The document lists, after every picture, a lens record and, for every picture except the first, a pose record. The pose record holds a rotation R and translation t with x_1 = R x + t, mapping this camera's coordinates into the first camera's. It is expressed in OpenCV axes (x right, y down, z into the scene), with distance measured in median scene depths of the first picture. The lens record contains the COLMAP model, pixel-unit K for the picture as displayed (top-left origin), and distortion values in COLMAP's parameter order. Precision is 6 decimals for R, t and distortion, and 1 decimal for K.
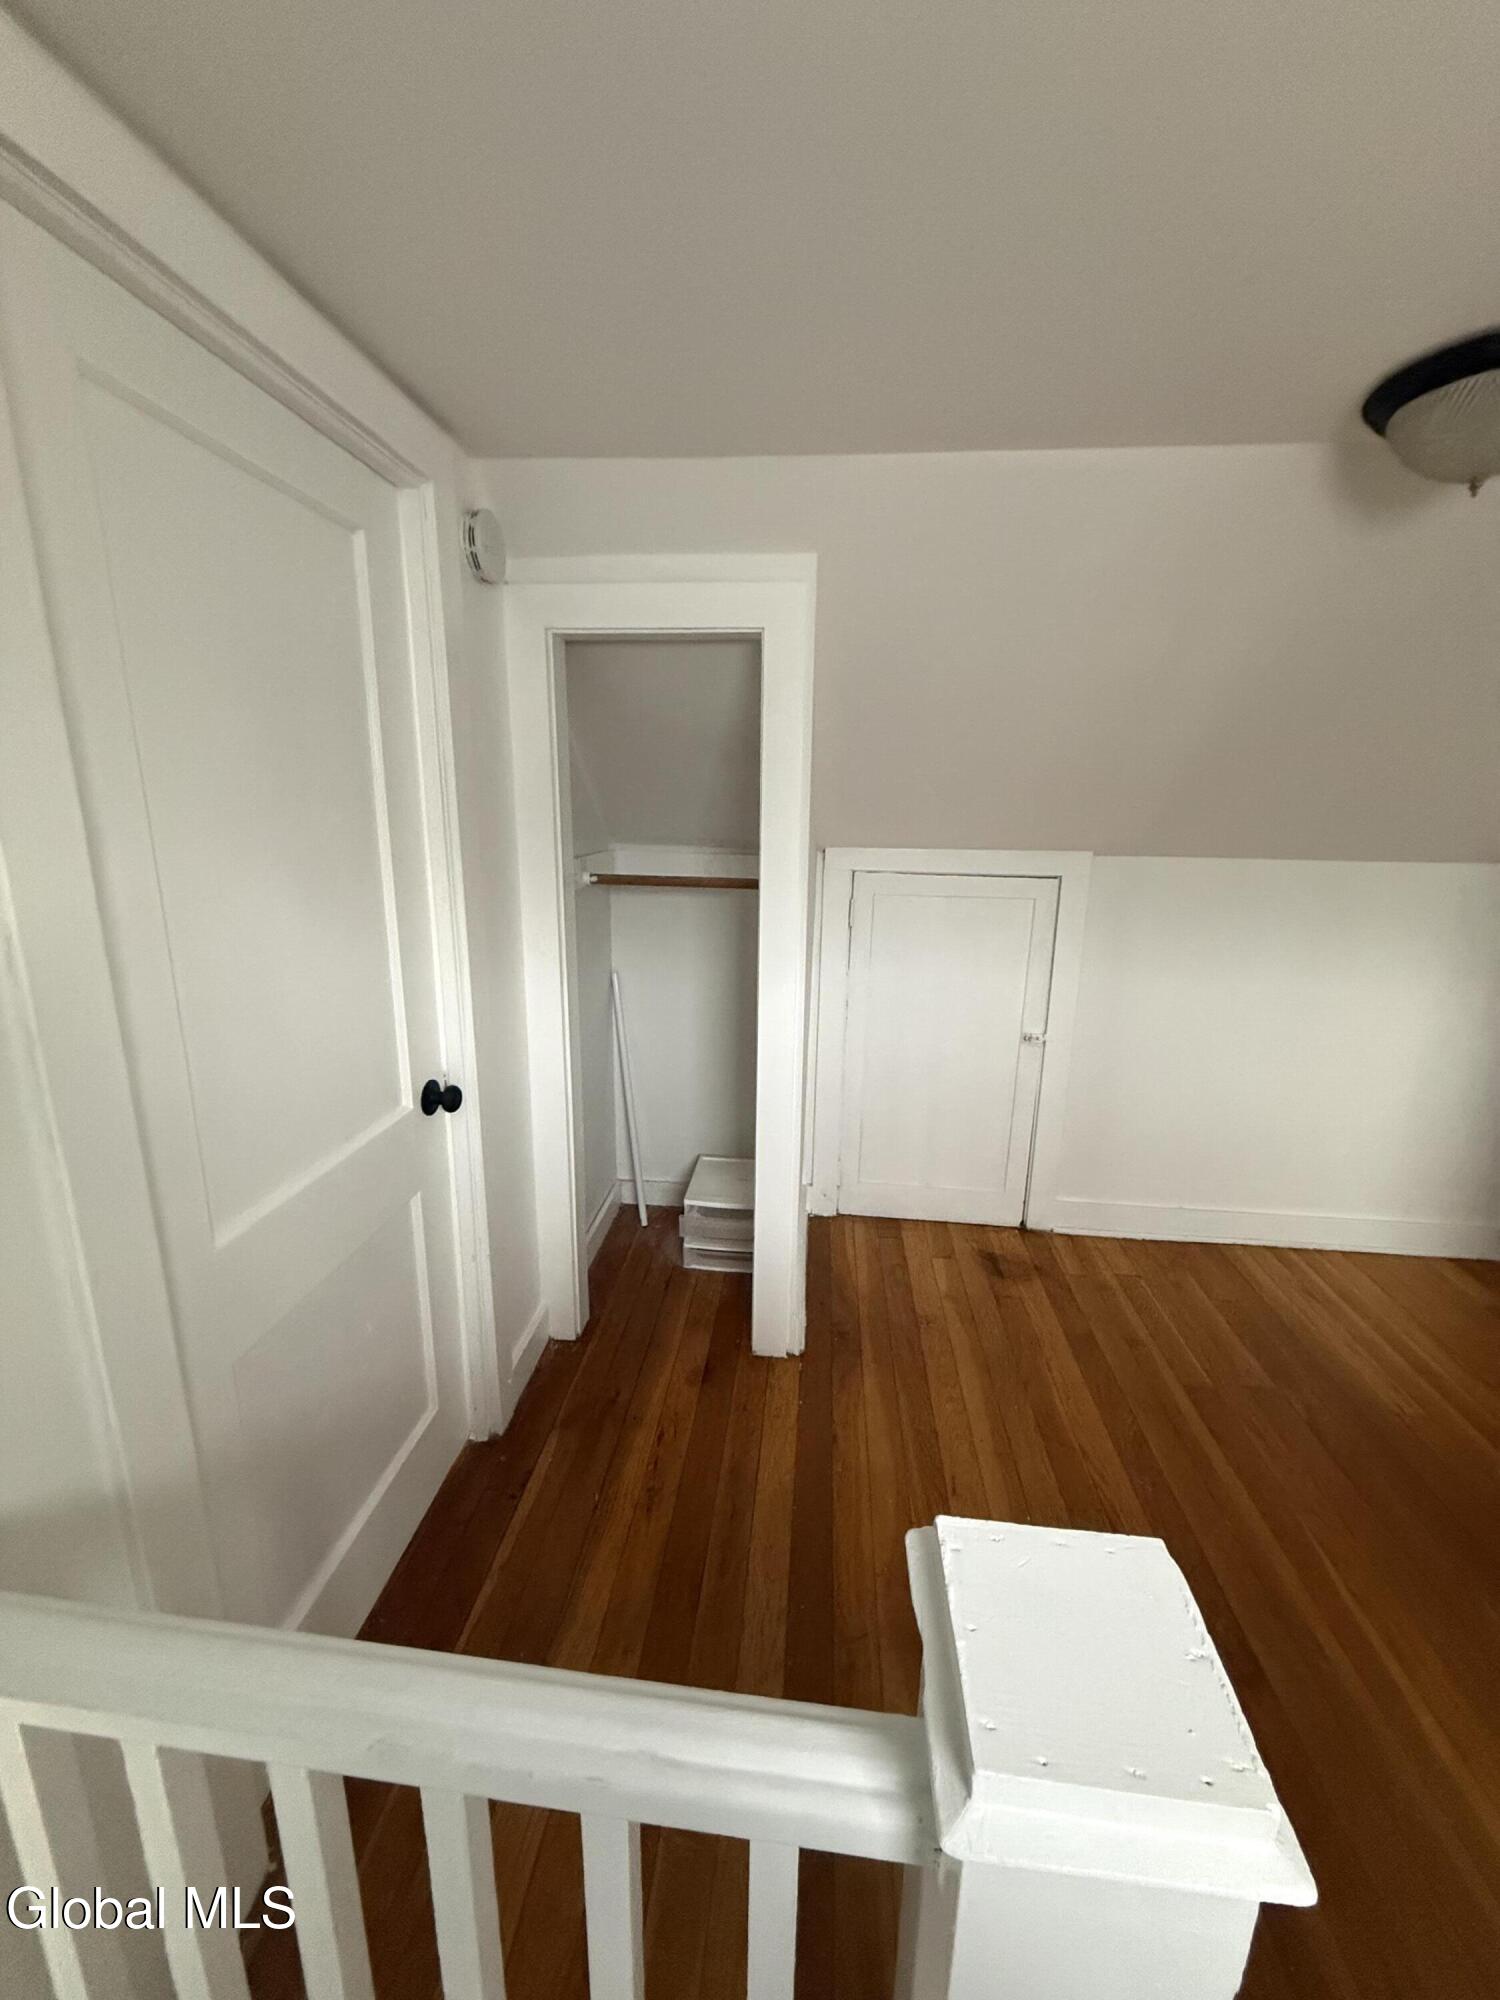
lens RADIAL K [[794.8, 0, 752.8], [0, 794.8, 996.9], [0, 0, 1]] dist [0.002150, -0.000794]
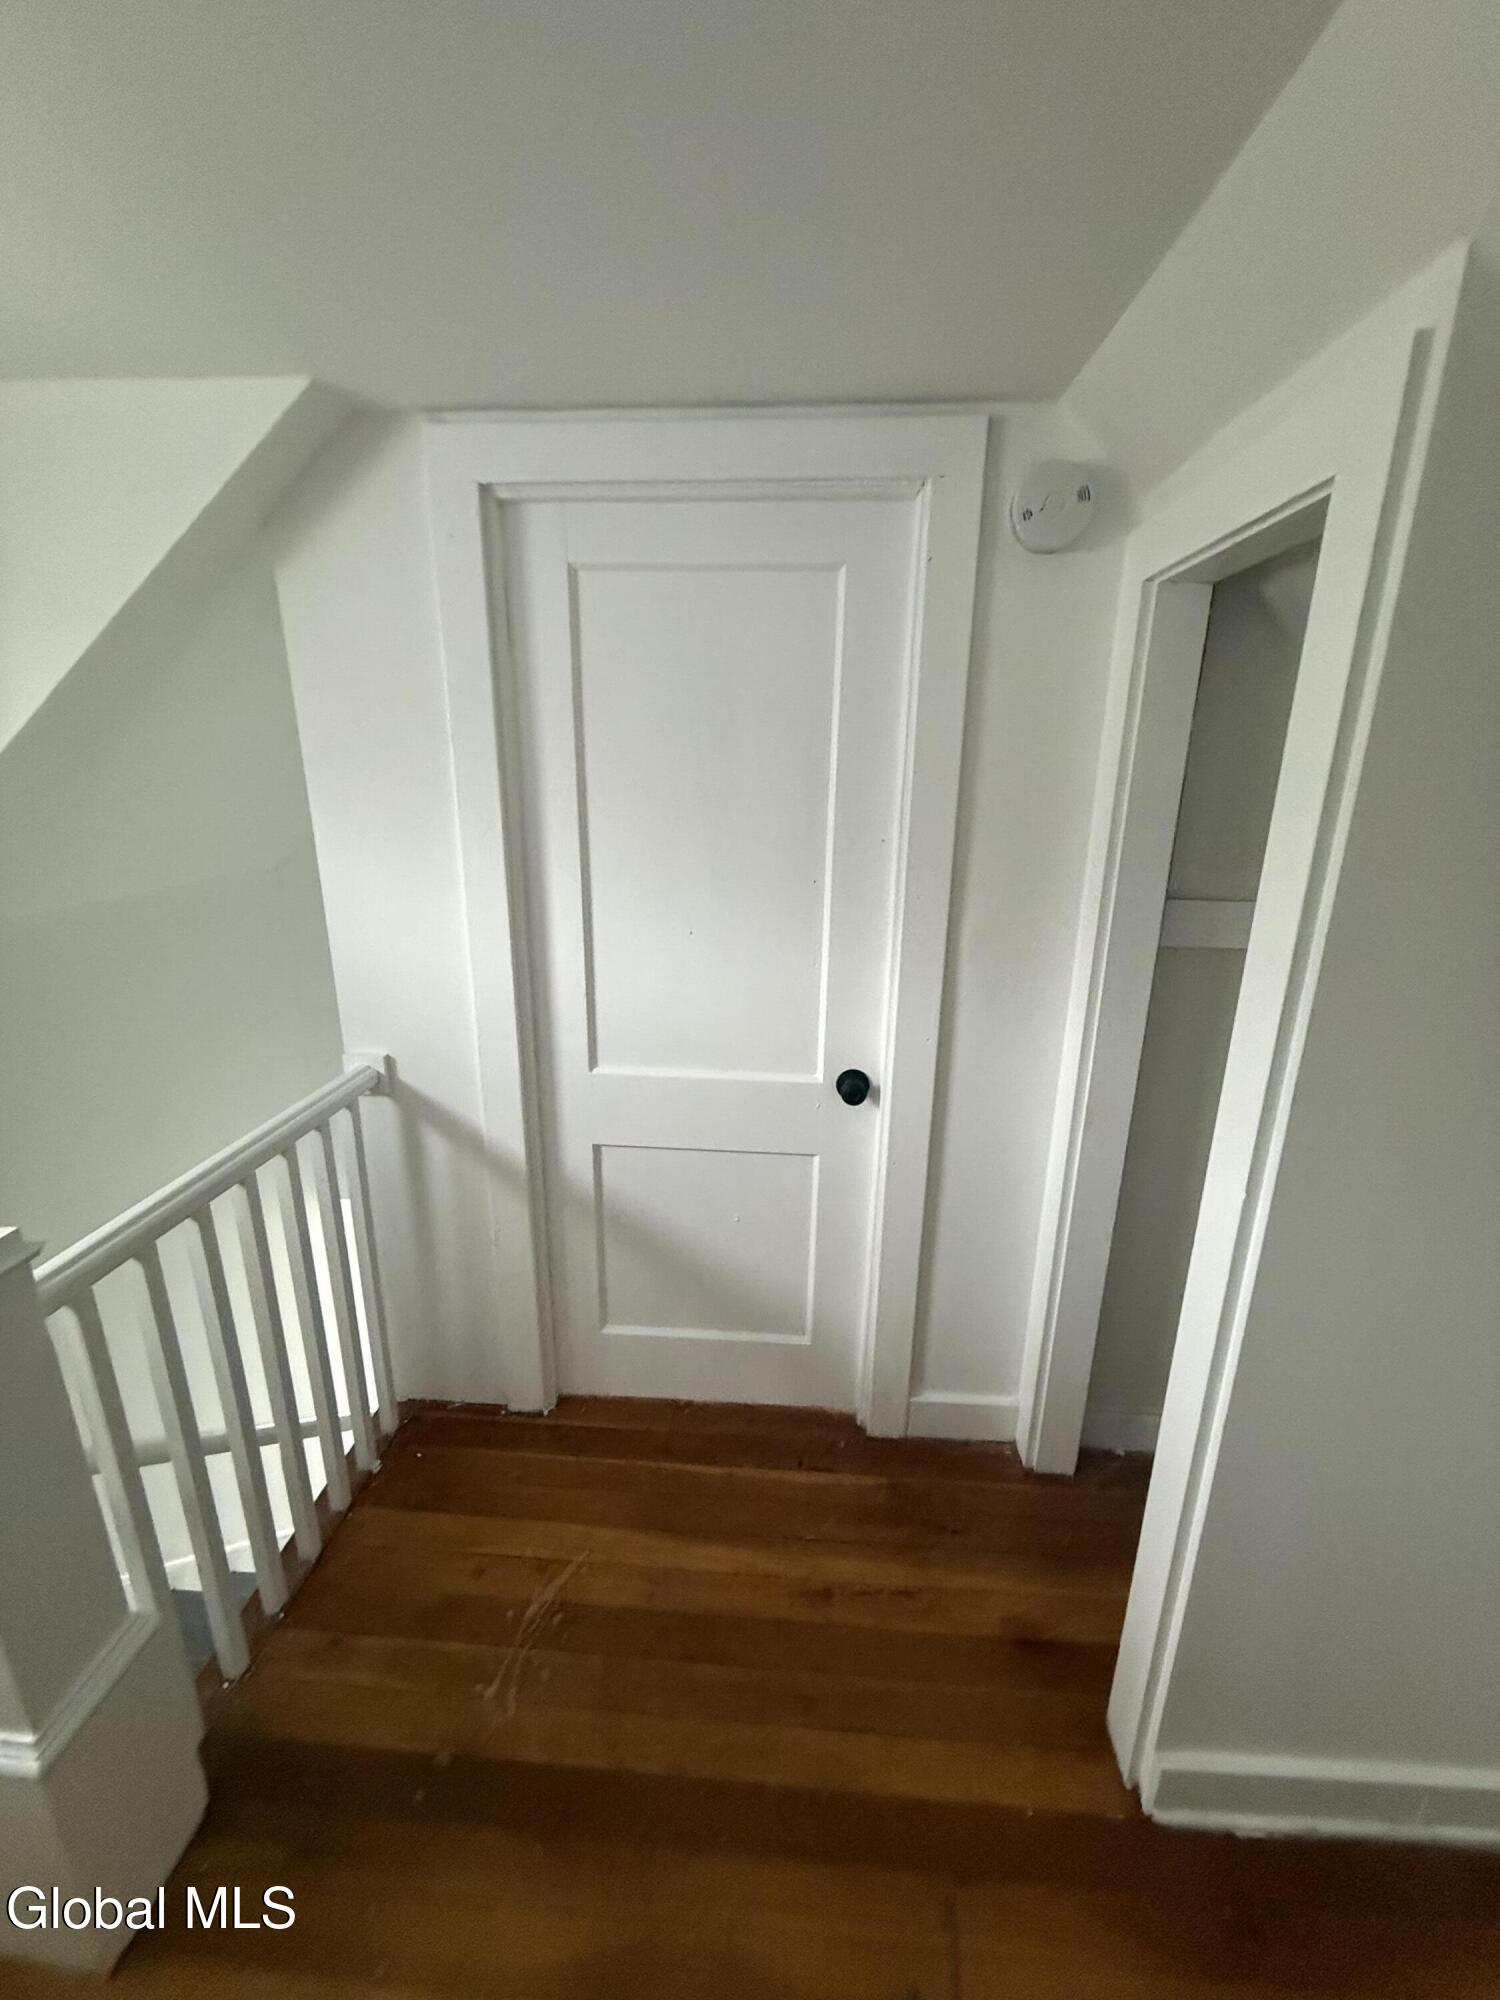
lens RADIAL K [[794.8, 0, 749.7], [0, 794.8, 1005.2], [0, 0, 1]] dist [0.002150, -0.000794]
pose [[0.027919, 0.267067, -0.963273, 0.384167], [-0.243829, 0.936361, 0.252539, -0.137897], [0.969416, 0.227824, 0.091261, 0.478875]]
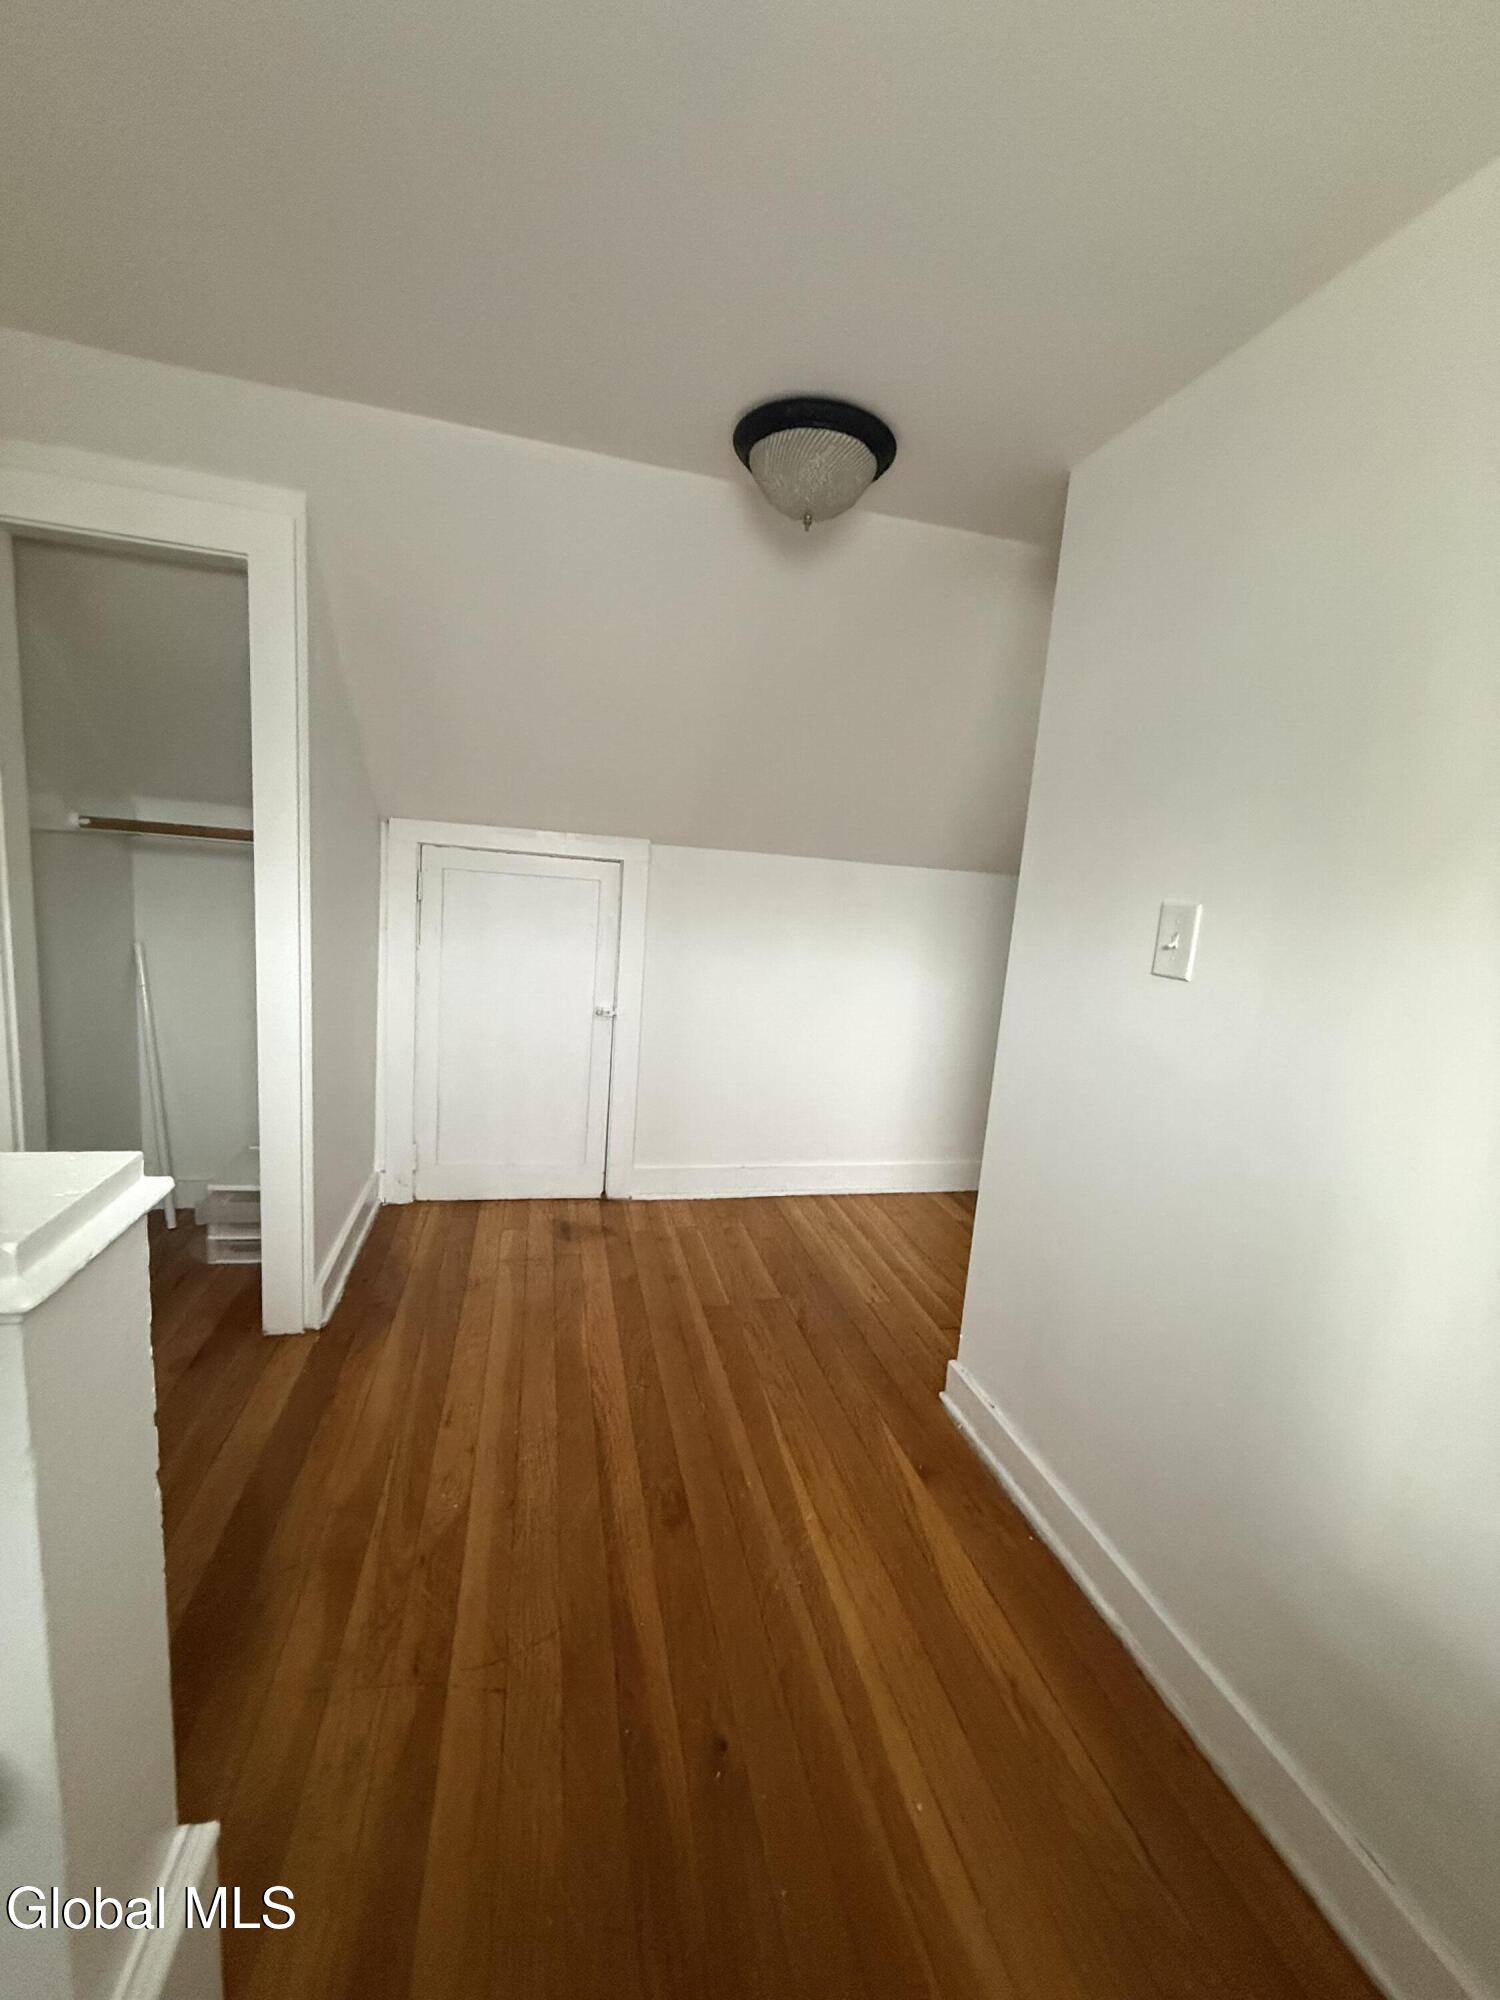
lens RADIAL K [[794.8, 0, 751.9], [0, 794.8, 995.2], [0, 0, 1]] dist [0.002150, -0.000794]
pose [[0.940421, 0.007744, 0.339923, 0.189422], [0.016467, 0.997530, -0.068283, 0.112889], [-0.339612, 0.069812, 0.937971, -0.074779]]
